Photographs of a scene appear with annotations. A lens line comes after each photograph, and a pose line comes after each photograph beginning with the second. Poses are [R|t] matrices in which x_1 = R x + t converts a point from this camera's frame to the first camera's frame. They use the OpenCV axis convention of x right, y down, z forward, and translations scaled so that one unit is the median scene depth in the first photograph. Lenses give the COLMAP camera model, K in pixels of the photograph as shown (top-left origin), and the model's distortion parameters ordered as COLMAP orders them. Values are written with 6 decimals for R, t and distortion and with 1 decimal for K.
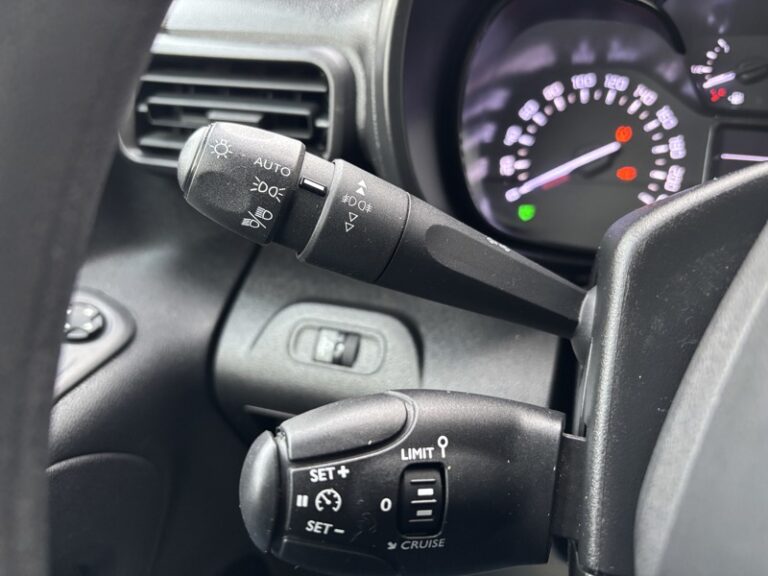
lens RADIAL K [[585.1, 0, 384.2], [0, 585.1, 287.8], [0, 0, 1]] dist [0.020478, -0.032704]
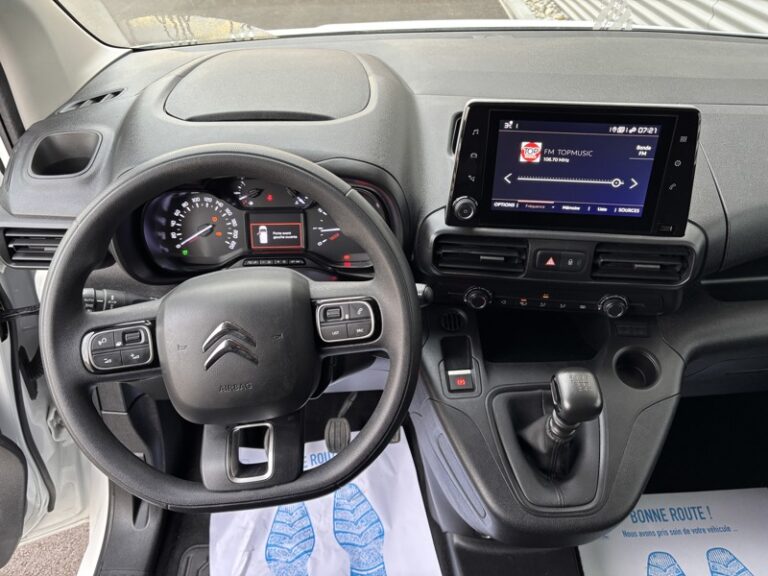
lens RADIAL K [[585.1, 0, 383.8], [0, 585.1, 287.6], [0, 0, 1]] dist [0.020478, -0.032704]
pose [[0.933017, -0.208448, 0.293308, 0.281215], [0.139799, 0.961074, 0.238315, -0.492453], [-0.331566, -0.181348, 0.925838, -1.774945]]
